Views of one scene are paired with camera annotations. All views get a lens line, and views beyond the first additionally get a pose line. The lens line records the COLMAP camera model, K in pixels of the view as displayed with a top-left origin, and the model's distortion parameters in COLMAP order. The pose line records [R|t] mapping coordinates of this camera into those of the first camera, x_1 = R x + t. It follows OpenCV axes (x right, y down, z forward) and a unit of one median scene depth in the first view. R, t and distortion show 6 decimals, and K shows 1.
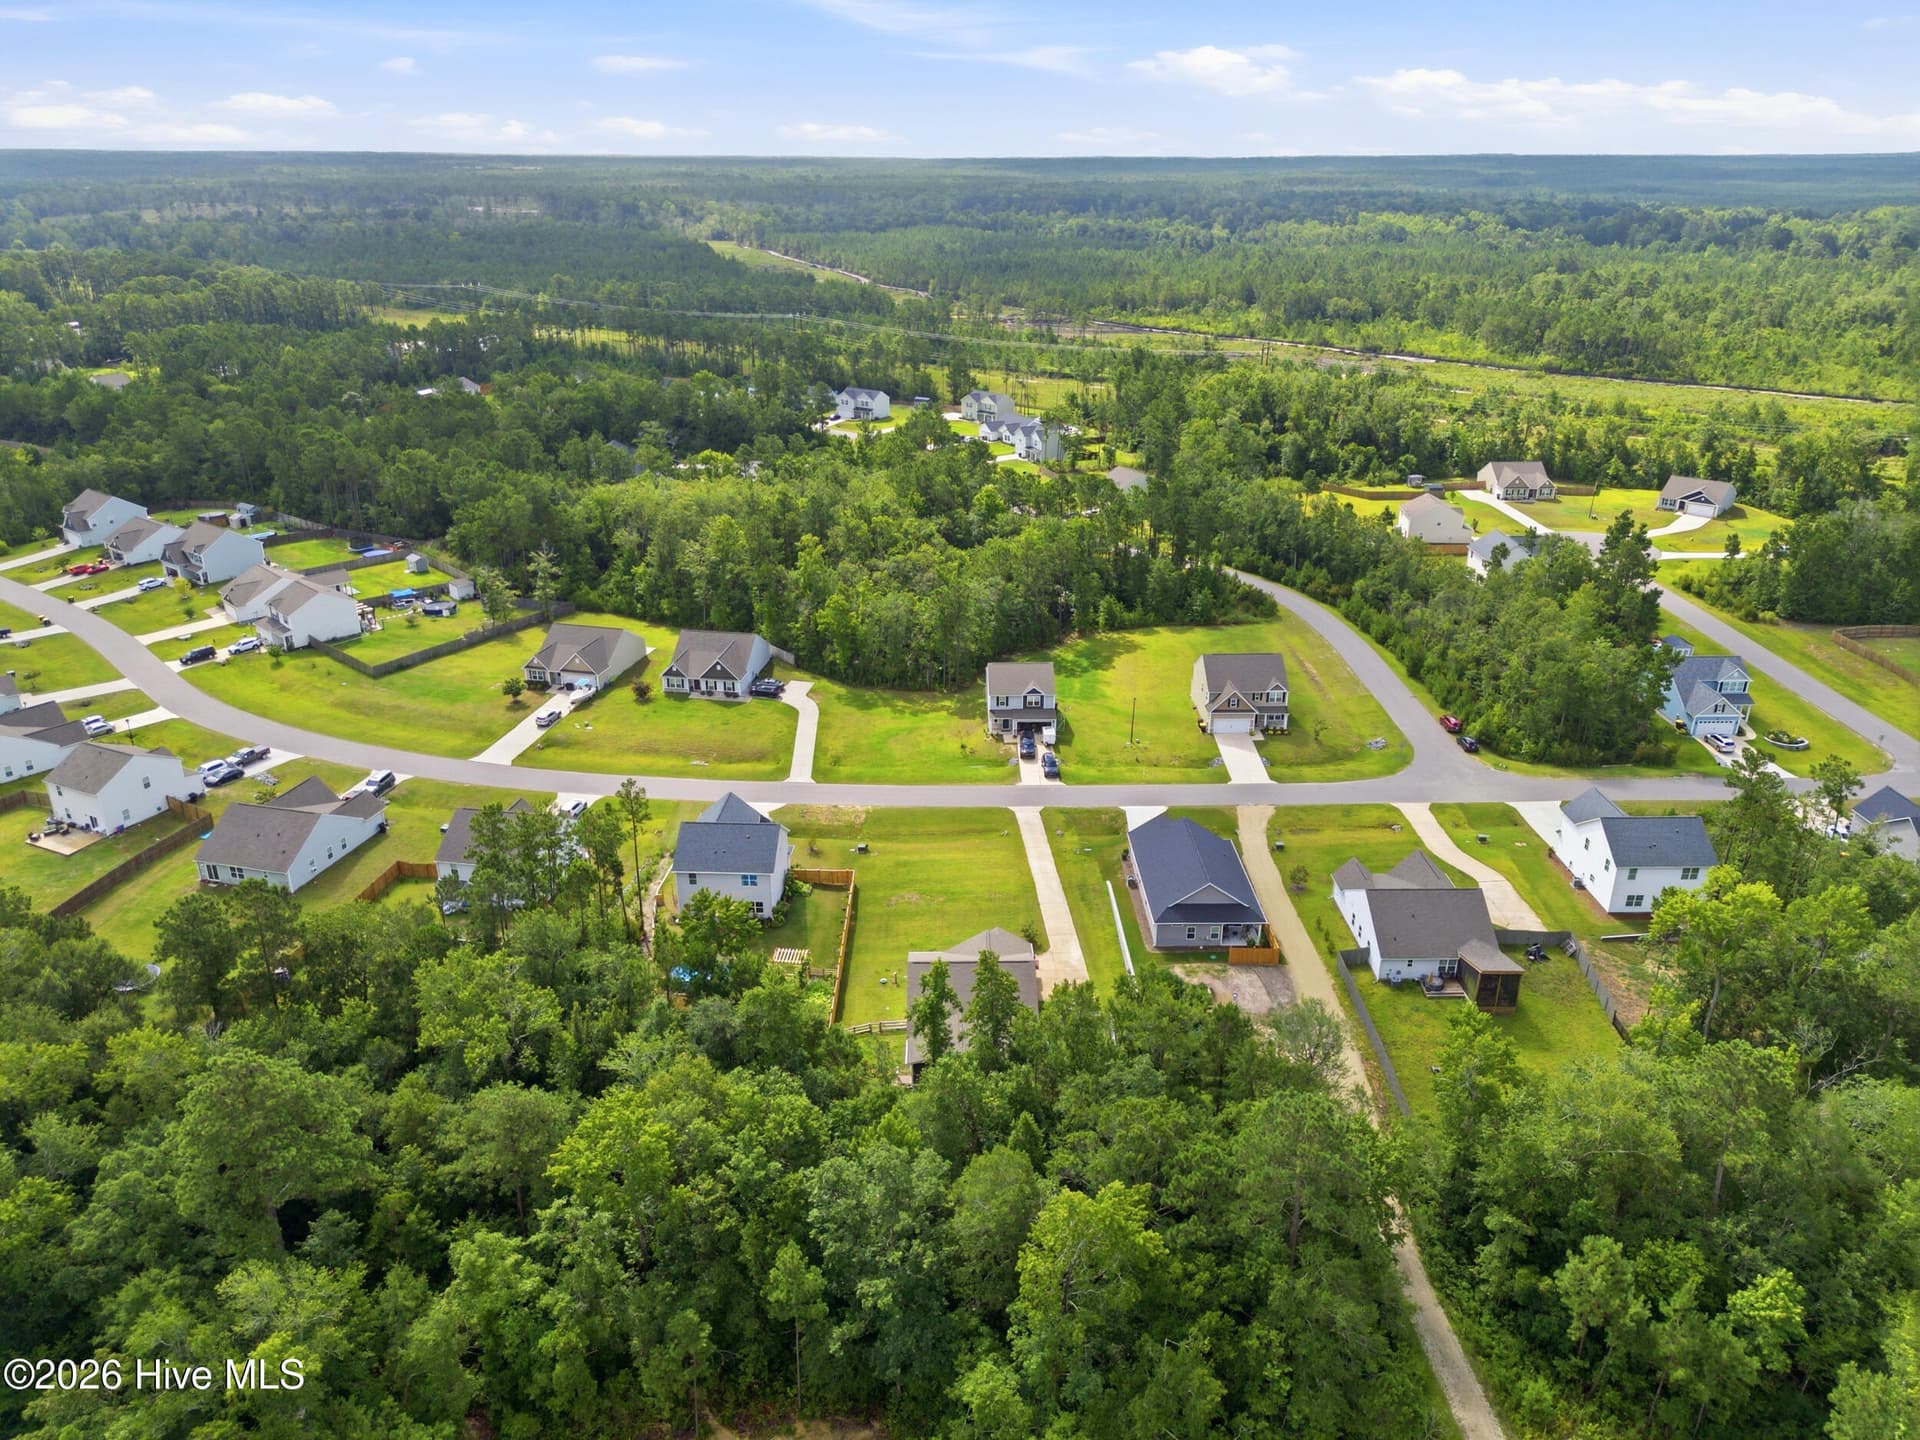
lens RADIAL K [[1318.2, 0, 958.4], [0, 1318.2, 757.0], [0, 0, 1]] dist [0.038461, -0.002938]
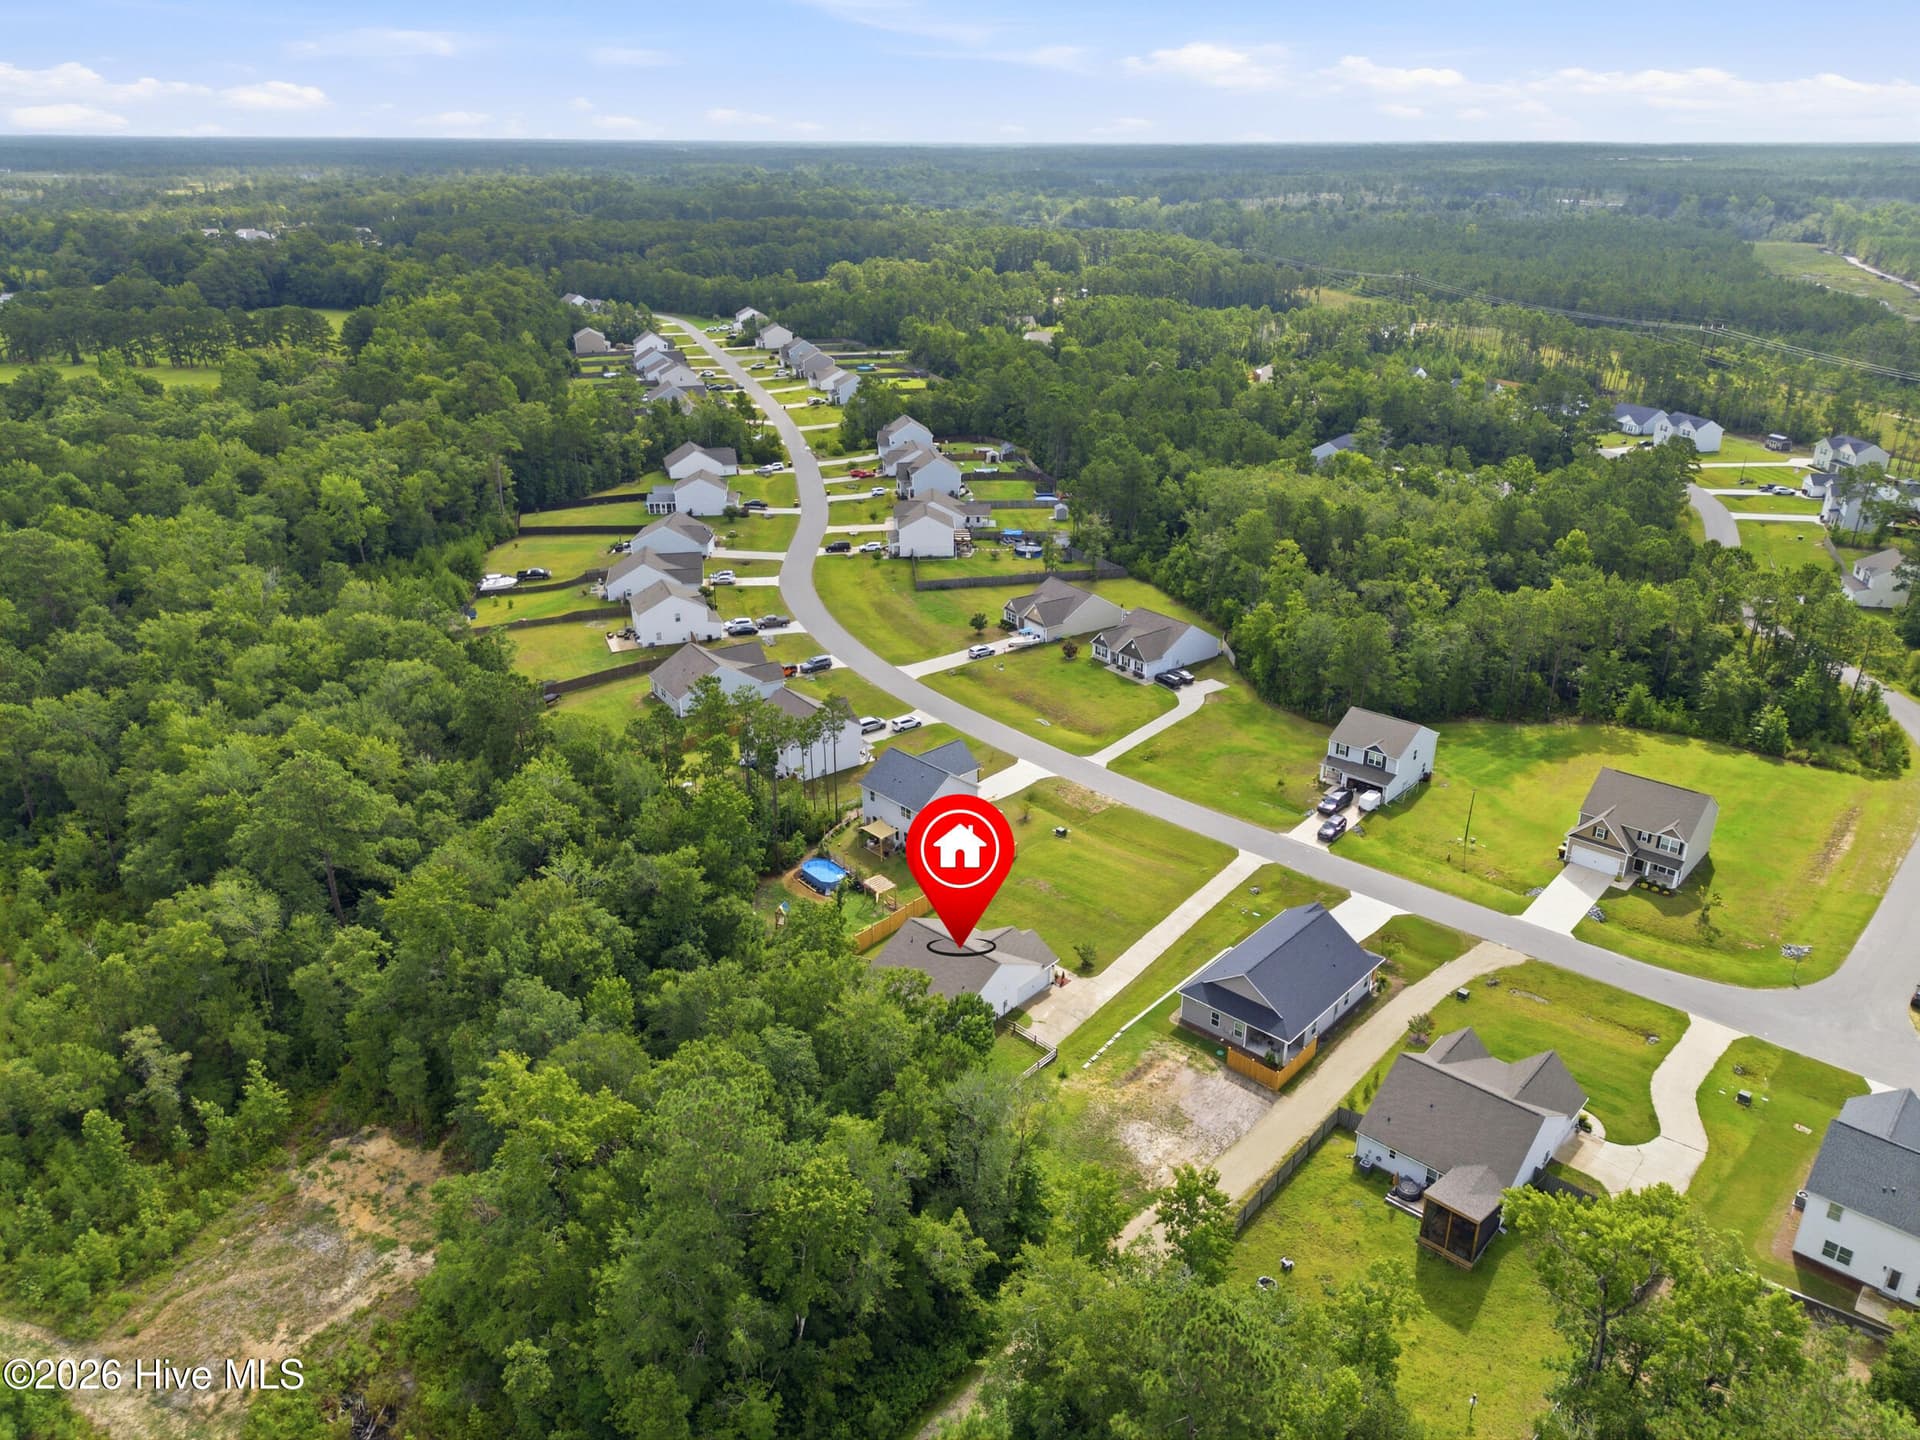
lens RADIAL K [[1362.5, 0, 960.0], [0, 1362.5, 720.0], [0, 0, 1]] dist [0.039945, -0.003616]
pose [[0.730004, 0.266638, -0.629284, 0.423852], [-0.284643, 0.955715, 0.074751, -0.057292], [0.621348, 0.124553, 0.773572, 0.116011]]
